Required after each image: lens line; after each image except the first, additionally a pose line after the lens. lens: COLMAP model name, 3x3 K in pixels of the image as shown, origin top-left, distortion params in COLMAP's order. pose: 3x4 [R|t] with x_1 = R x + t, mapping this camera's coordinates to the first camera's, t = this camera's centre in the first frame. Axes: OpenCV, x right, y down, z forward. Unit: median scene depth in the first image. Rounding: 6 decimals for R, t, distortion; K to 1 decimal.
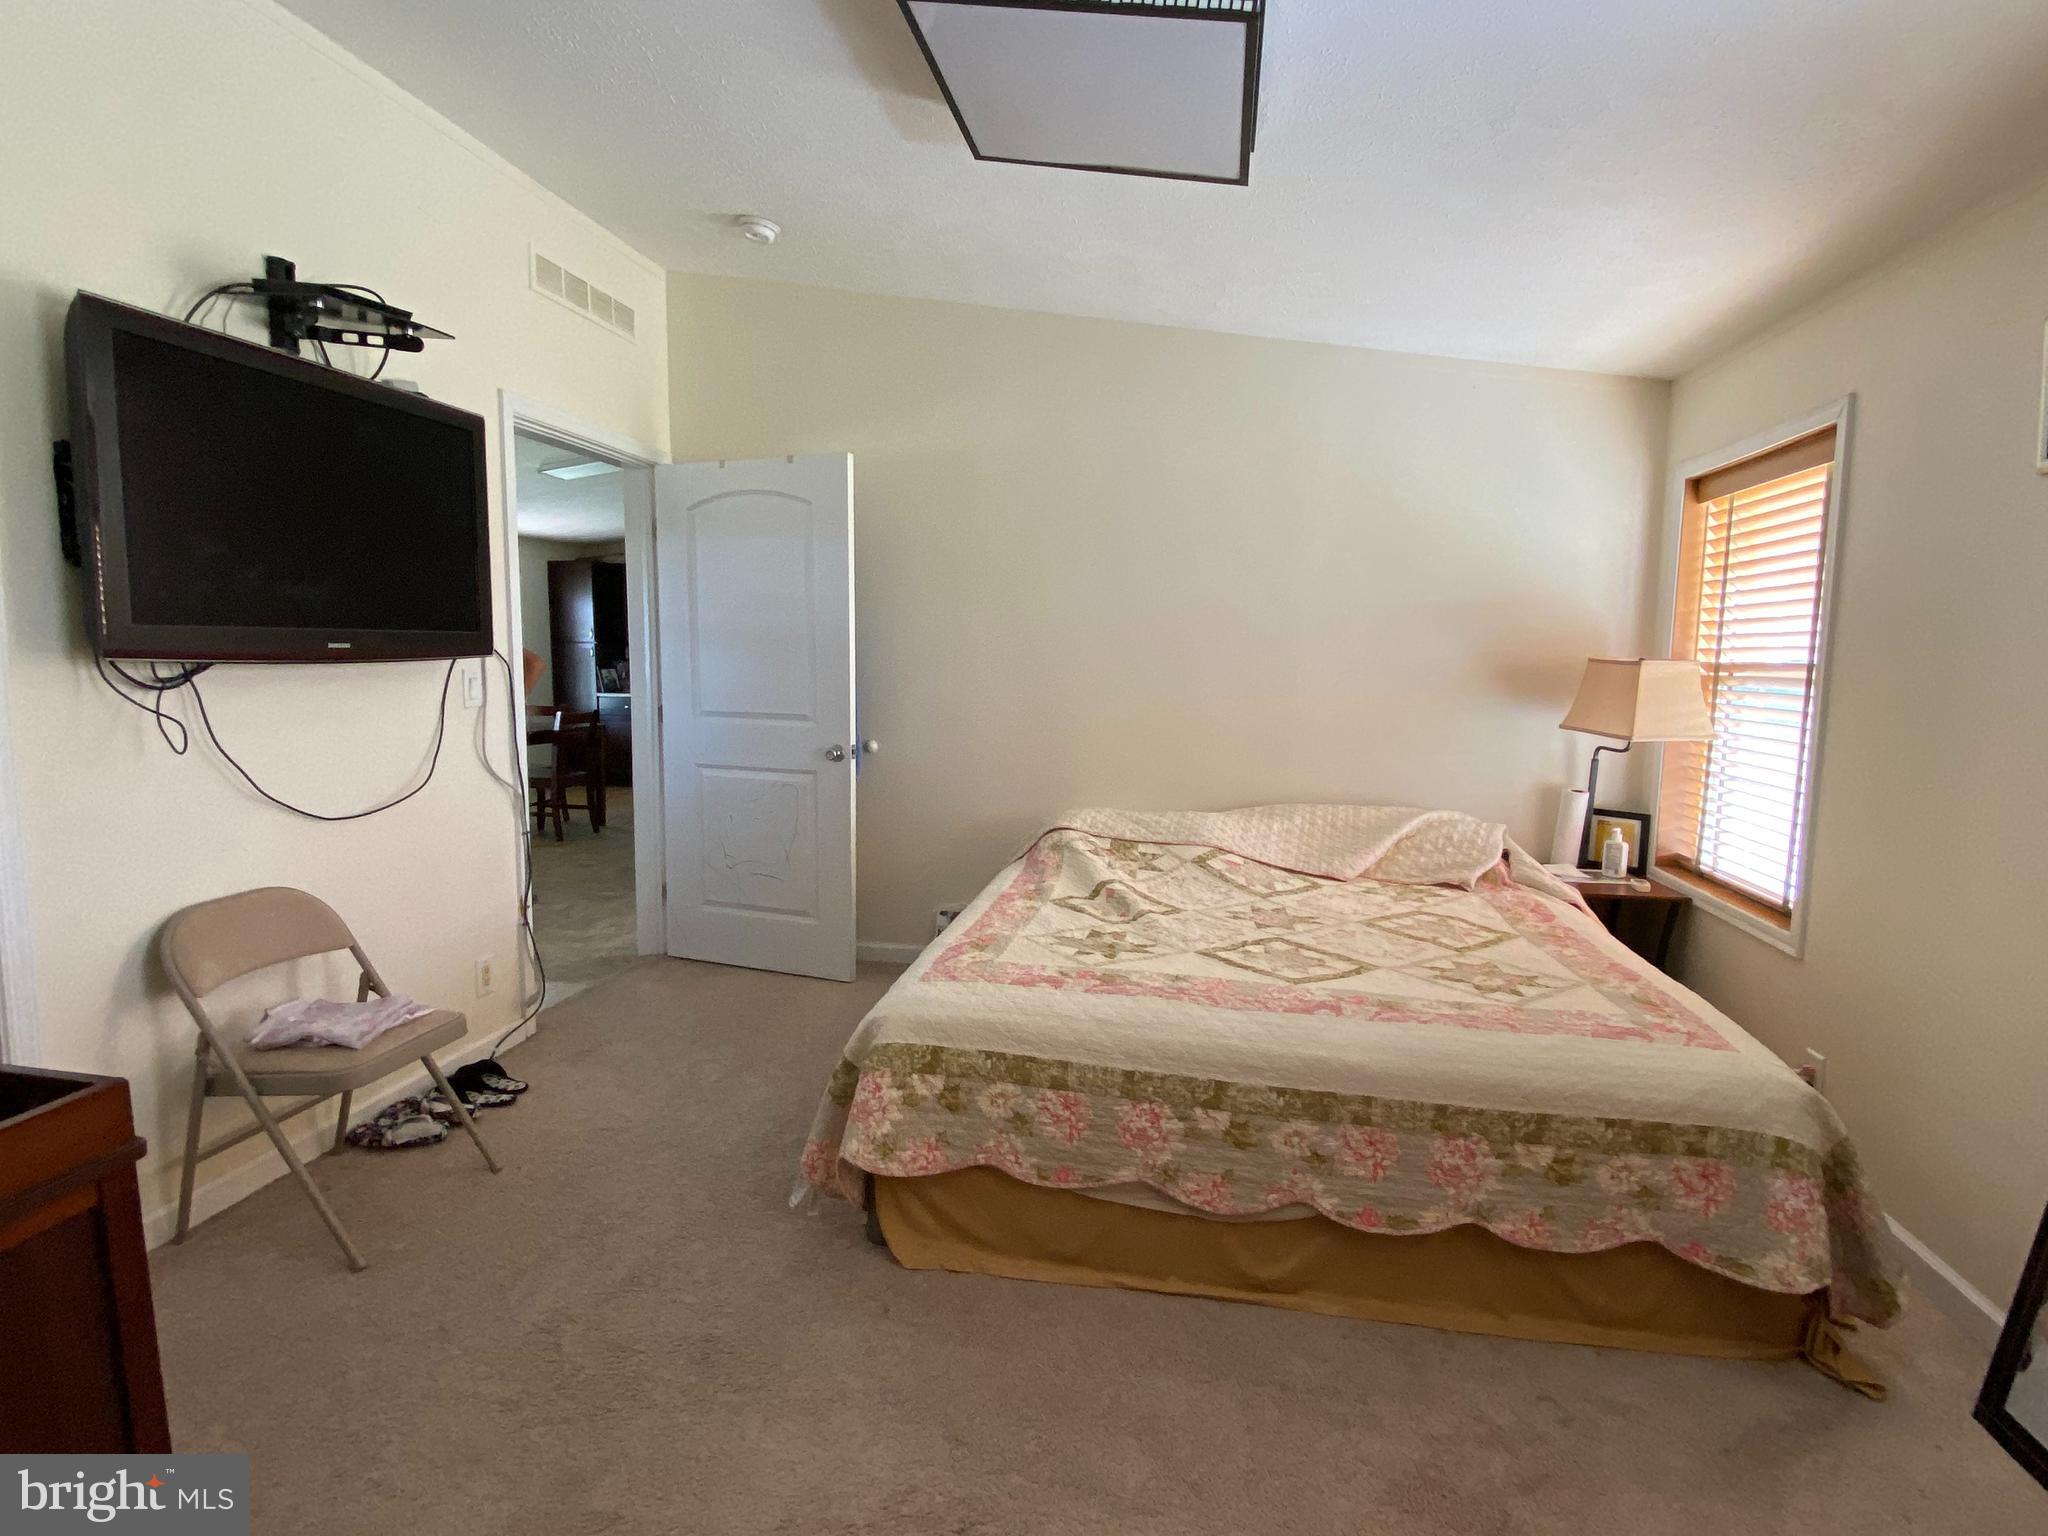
lens RADIAL K [[1062.6, 0, 1024.0], [0, 1062.6, 768.0], [0, 0, 1]] dist [0.004275, -0.001562]
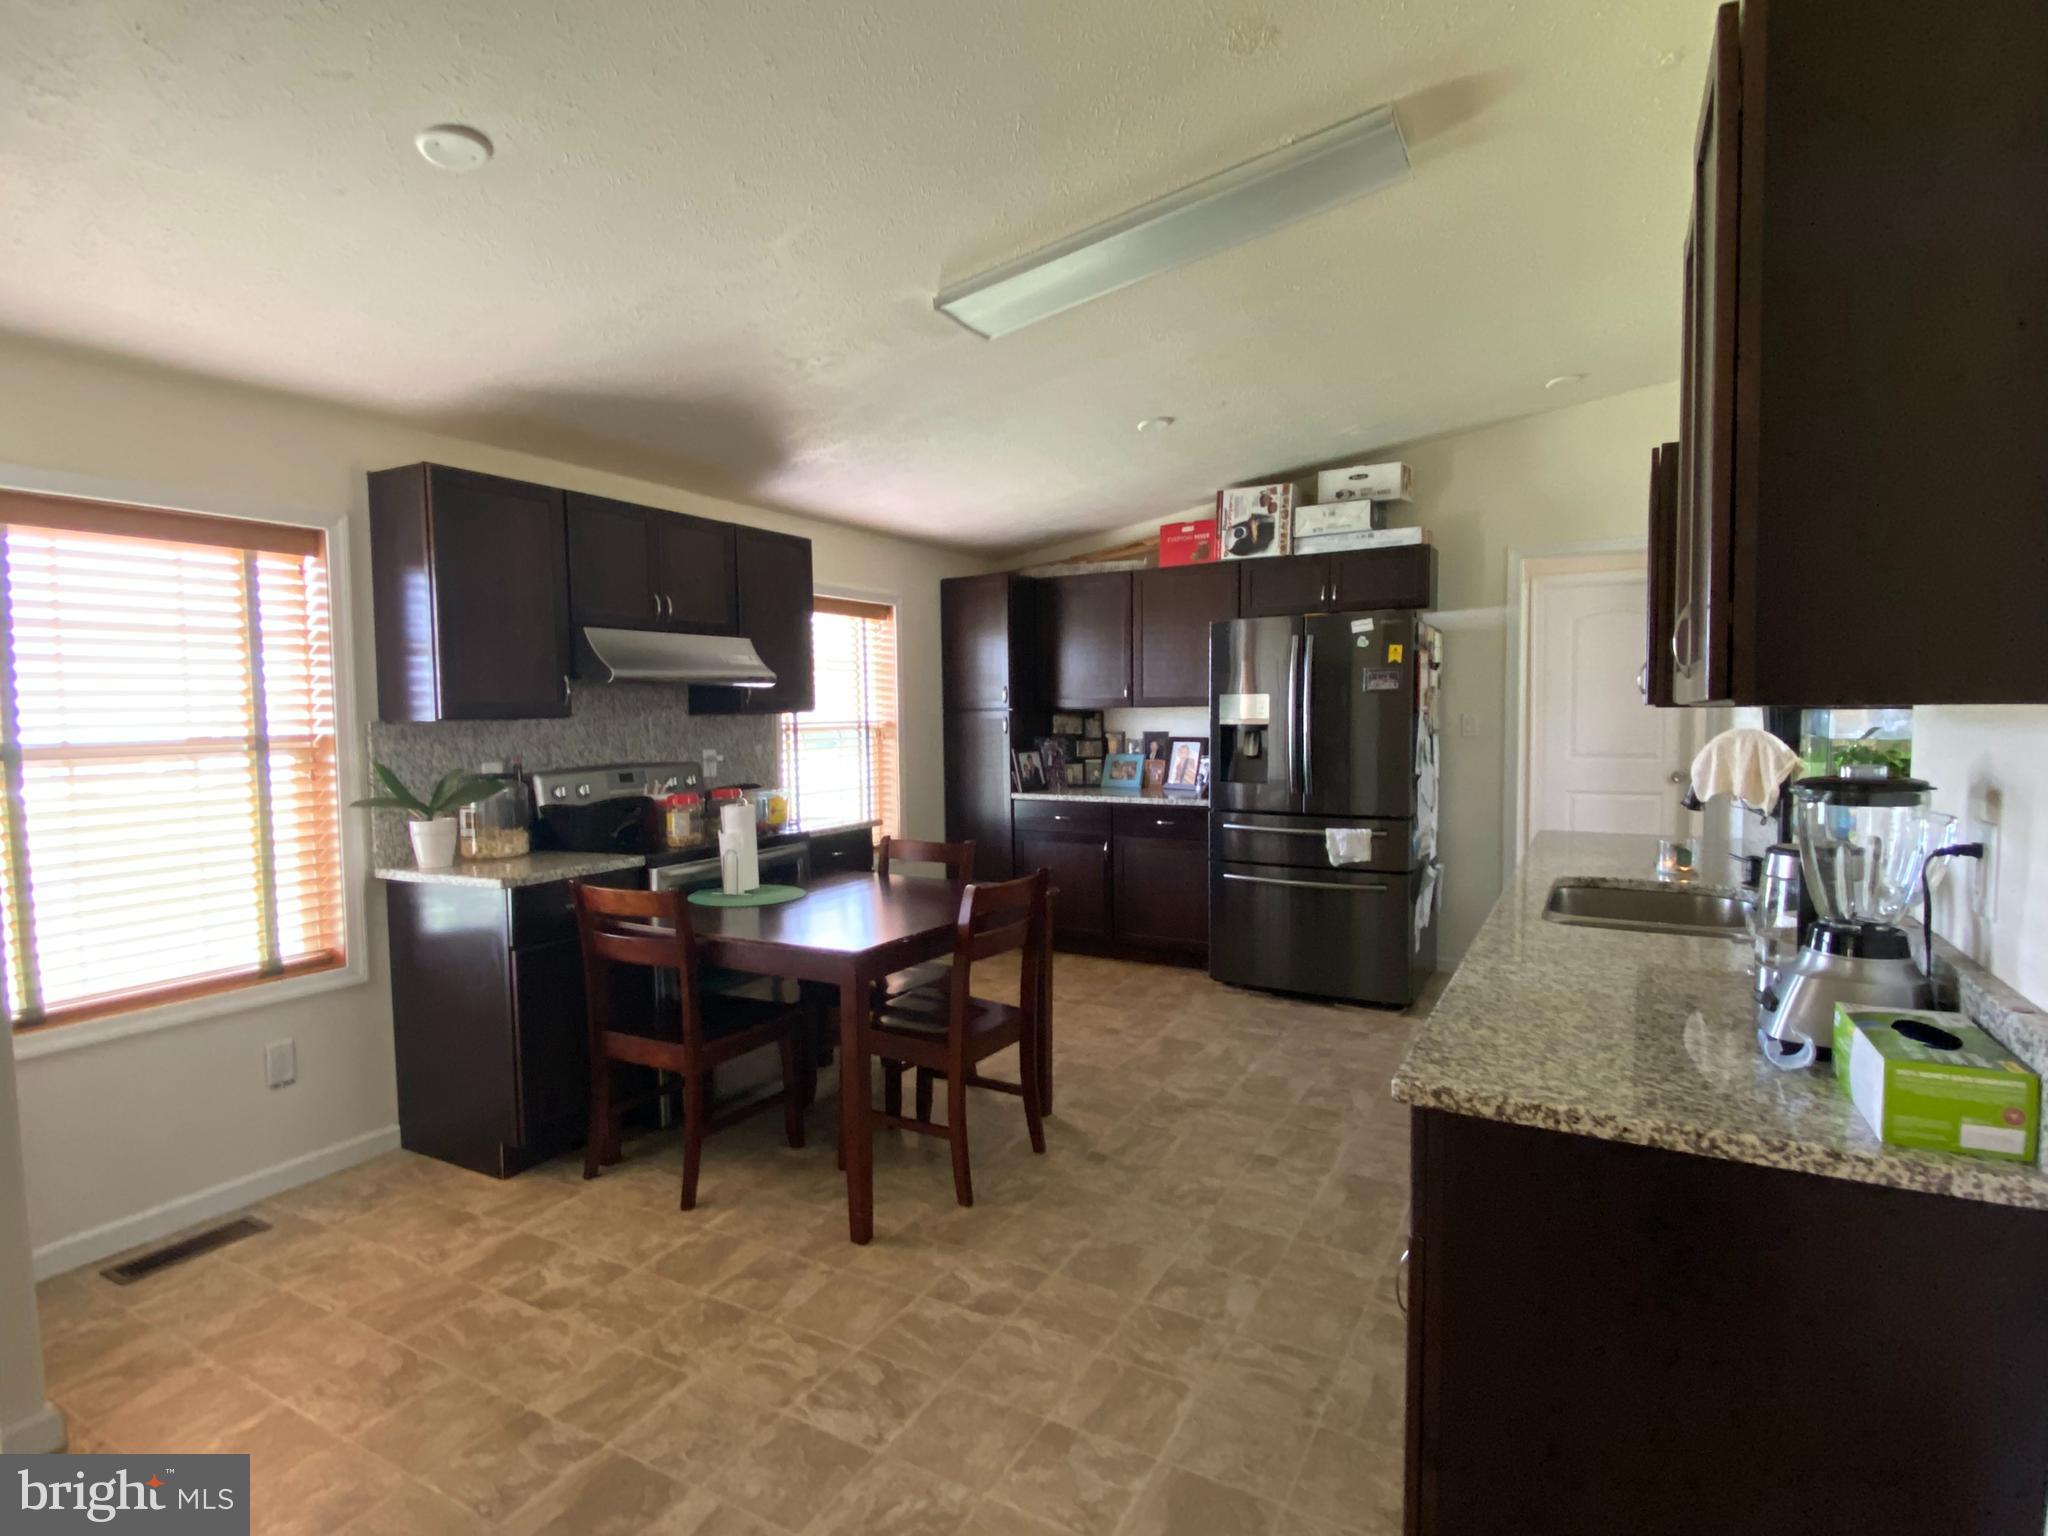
lens RADIAL K [[1062.6, 0, 1024.0], [0, 1062.6, 768.0], [0, 0, 1]] dist [0.004275, -0.001562]
pose [[0.946241, 0.000447, -0.323463, -0.200831], [-0.017762, 0.998562, -0.050582, -0.054529], [0.322975, 0.053608, 0.944888, 0.434695]]
